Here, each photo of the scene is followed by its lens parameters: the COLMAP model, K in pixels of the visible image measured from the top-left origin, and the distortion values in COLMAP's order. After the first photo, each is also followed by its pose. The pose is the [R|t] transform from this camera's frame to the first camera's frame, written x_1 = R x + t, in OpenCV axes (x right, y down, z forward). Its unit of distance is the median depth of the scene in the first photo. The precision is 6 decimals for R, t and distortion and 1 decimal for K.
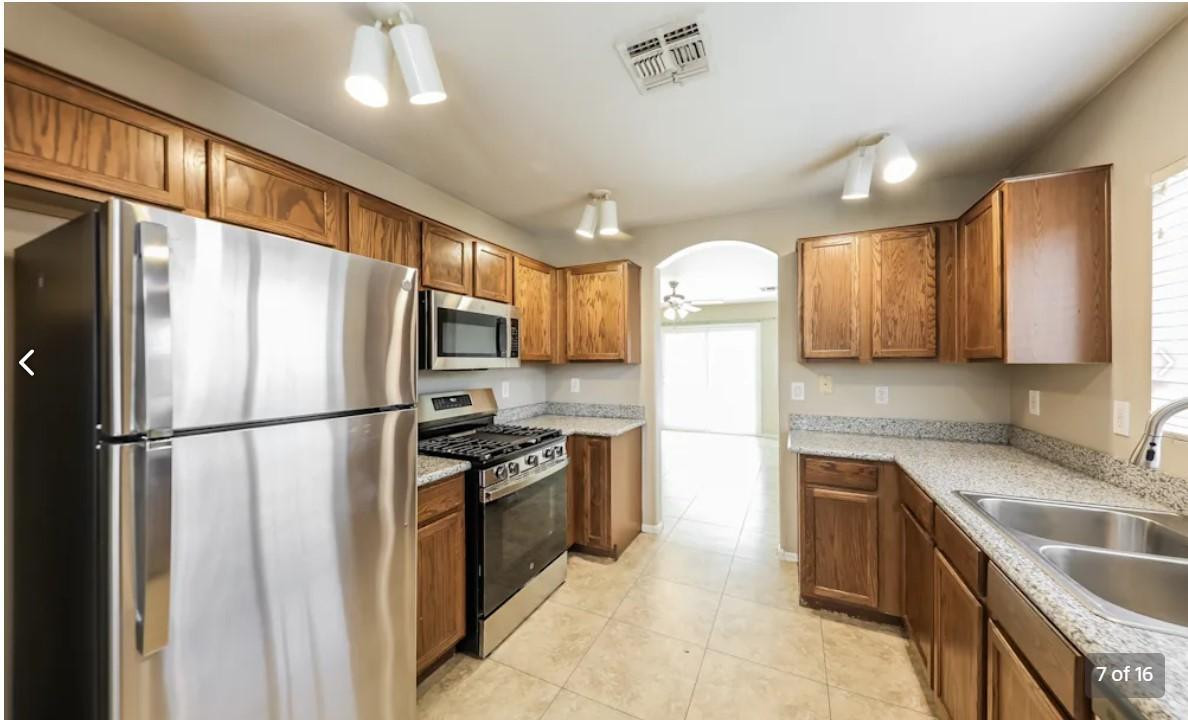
lens RADIAL K [[409.5, 0, 594.0], [0, 409.5, 360.0], [0, 0, 1]] dist [0.021948, -0.007592]
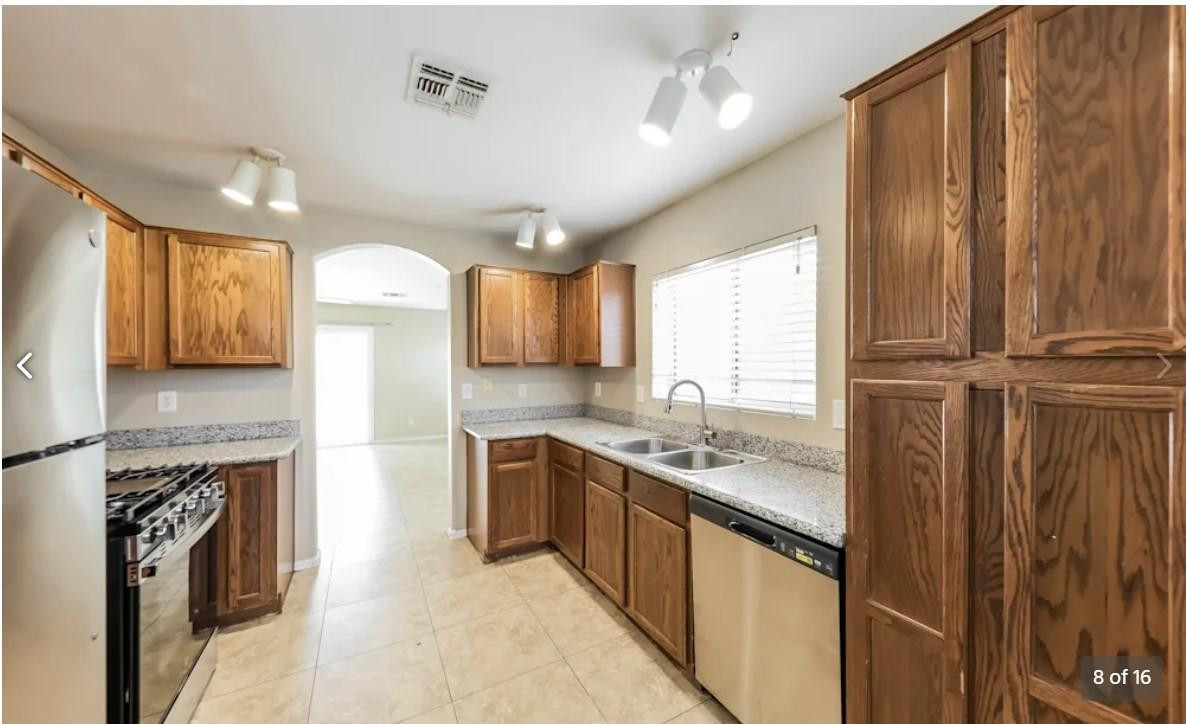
lens RADIAL K [[417.6, 0, 594.0], [0, 417.6, 367.2], [0, 0, 1]] dist [0.009118, -0.000082]
pose [[0.564871, -0.003402, 0.825172, -0.336949], [0.000796, 0.999993, 0.003578, 0.003035], [-0.825179, -0.001364, 0.564870, 0.029276]]
